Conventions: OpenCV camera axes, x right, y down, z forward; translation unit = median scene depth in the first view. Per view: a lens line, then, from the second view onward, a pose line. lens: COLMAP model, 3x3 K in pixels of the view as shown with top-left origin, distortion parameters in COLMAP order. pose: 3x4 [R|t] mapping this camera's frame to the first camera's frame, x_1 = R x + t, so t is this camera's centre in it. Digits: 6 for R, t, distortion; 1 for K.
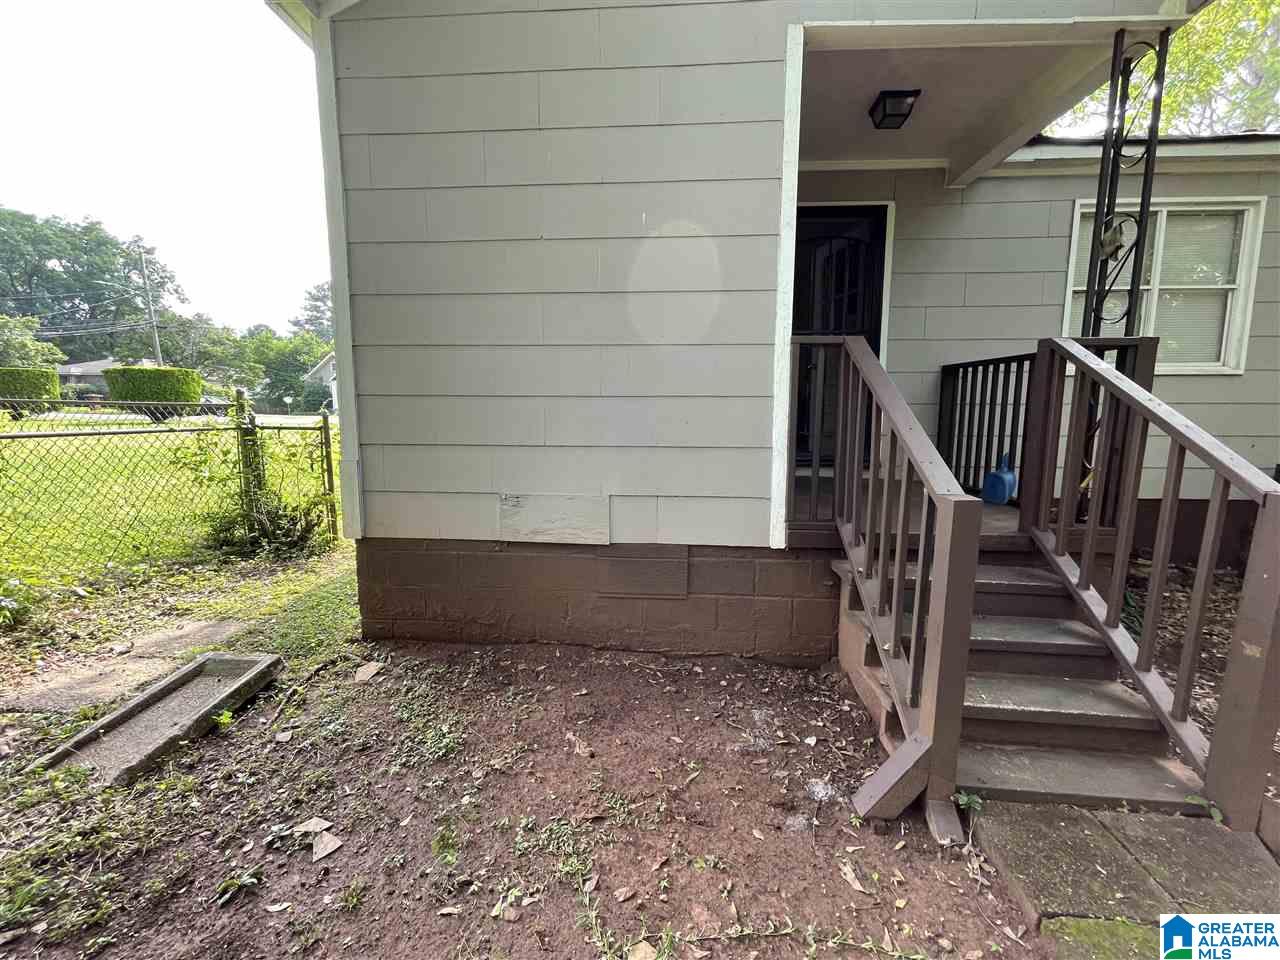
lens RADIAL K [[524.4, 0, 641.4], [0, 524.4, 478.9], [0, 0, 1]] dist [-0.002274, -0.000548]
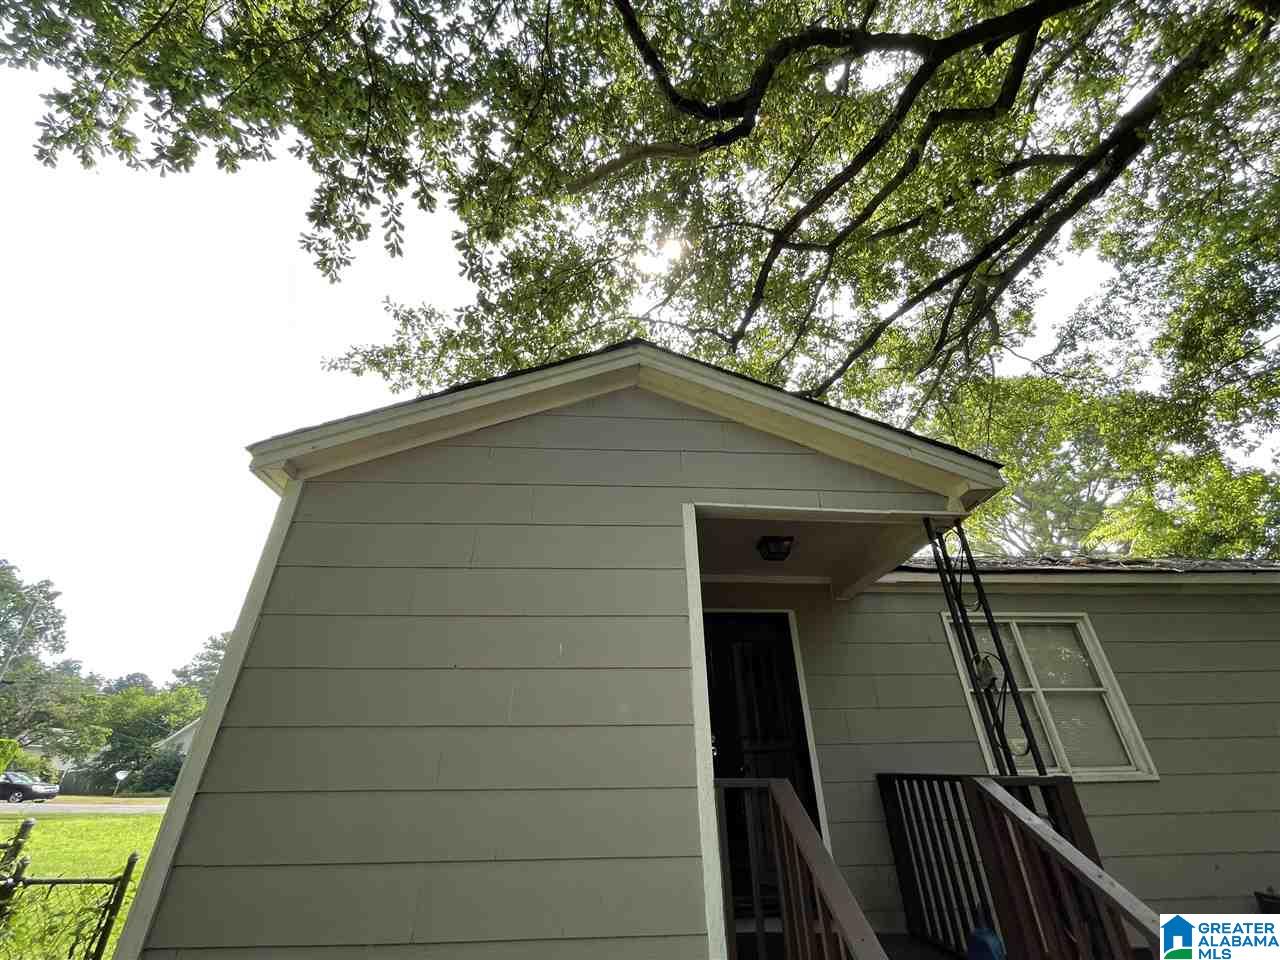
lens RADIAL K [[524.4, 0, 641.4], [0, 524.4, 478.9], [0, 0, 1]] dist [-0.002274, -0.000548]
pose [[0.992086, 0.046313, 0.116706, 0.019736], [0.034145, 0.794947, -0.605717, -0.102170], [-0.120828, 0.604908, 0.787075, -0.026162]]
